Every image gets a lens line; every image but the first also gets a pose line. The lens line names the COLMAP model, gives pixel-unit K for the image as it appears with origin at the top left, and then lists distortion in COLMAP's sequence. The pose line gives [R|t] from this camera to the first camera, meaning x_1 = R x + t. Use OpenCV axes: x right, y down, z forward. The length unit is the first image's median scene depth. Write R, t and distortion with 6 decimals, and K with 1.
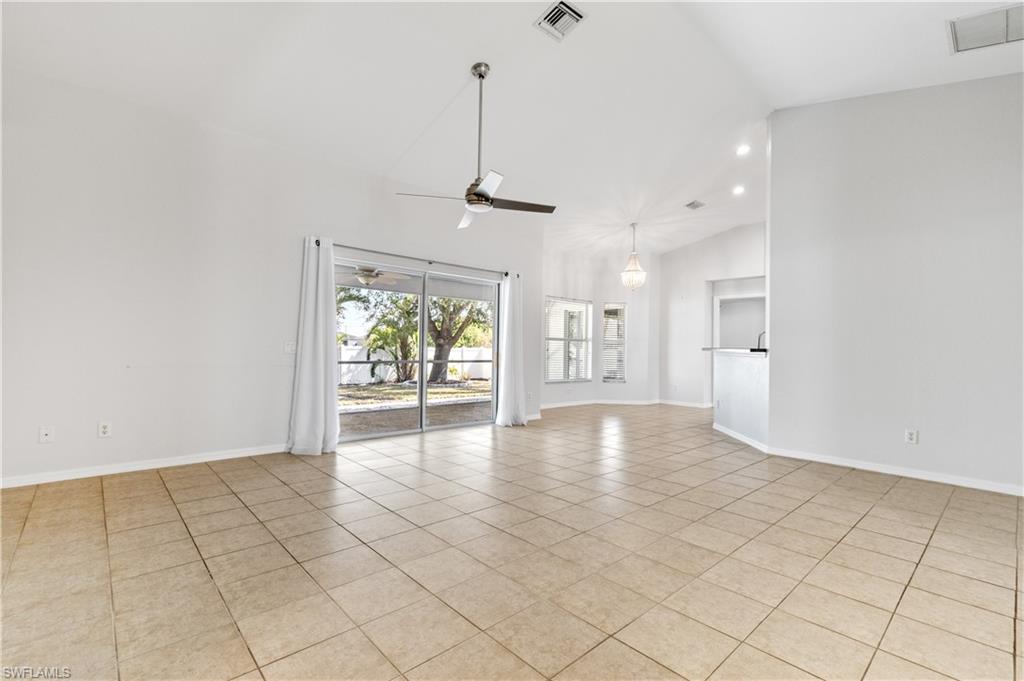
lens RADIAL K [[461.9, 0, 518.3], [0, 461.9, 340.1], [0, 0, 1]] dist [0.005481, -0.000022]
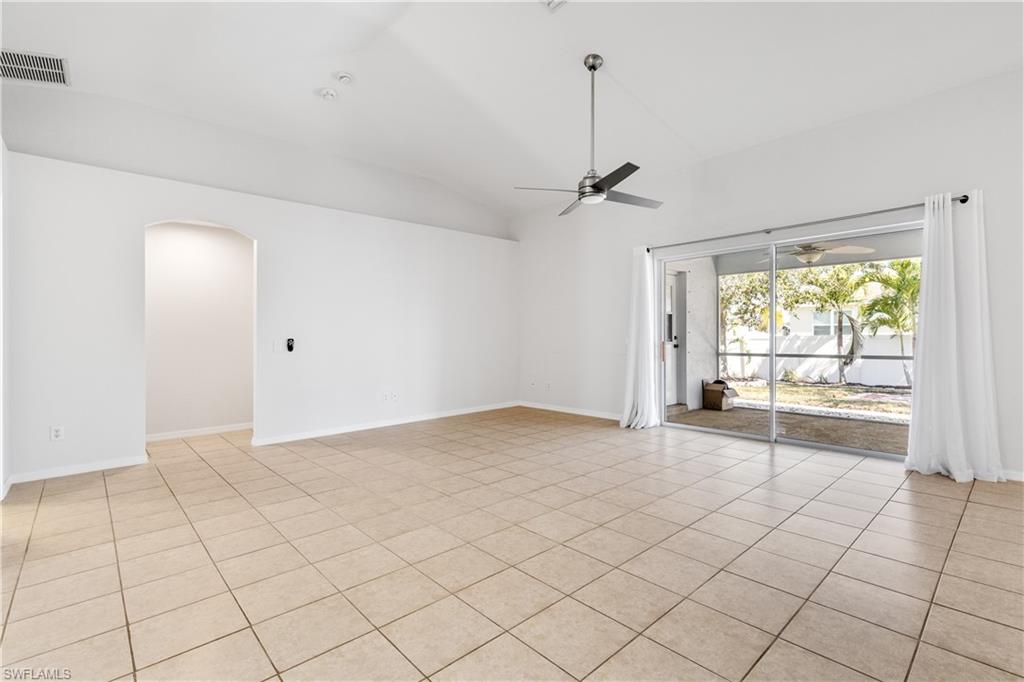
lens RADIAL K [[461.9, 0, 507.4], [0, 461.9, 335.2], [0, 0, 1]] dist [0.005481, -0.000022]
pose [[-0.008210, -0.022938, -0.999703, 0.746215], [0.025491, 0.999407, -0.023140, 0.023152], [0.999641, -0.025673, -0.007621, 0.661462]]
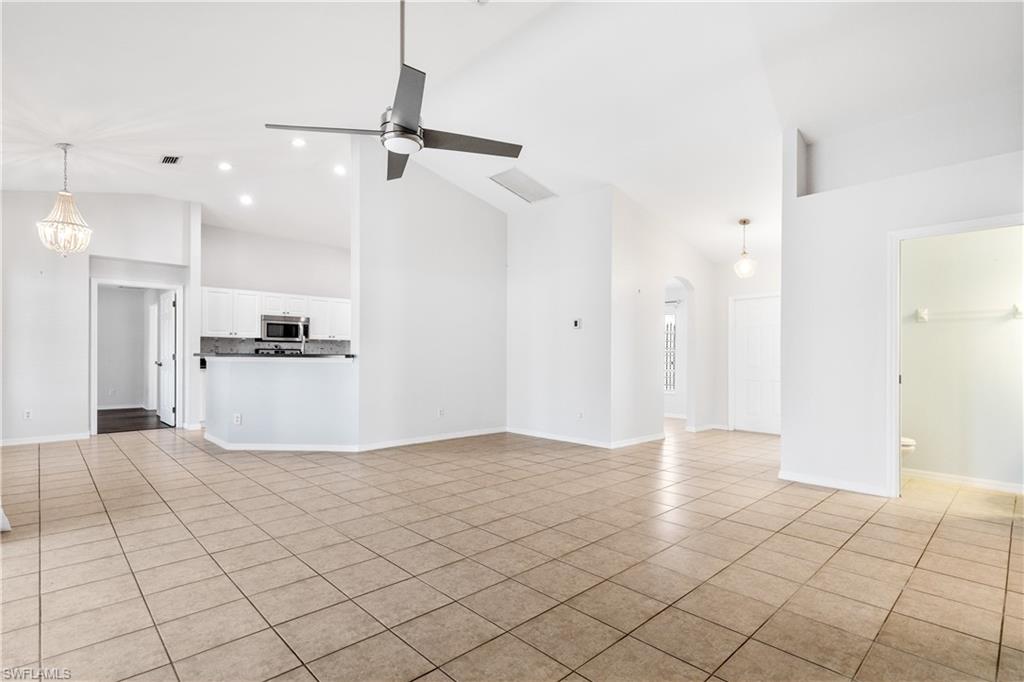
lens RADIAL K [[496.9, 0, 505.2], [0, 496.9, 355.7], [0, 0, 1]] dist [0.015212, -0.001152]
pose [[-0.014364, -0.019806, 0.999701, -0.639118], [-0.022860, 0.999549, 0.019474, -0.010298], [-0.999635, -0.022573, -0.014810, 0.693852]]
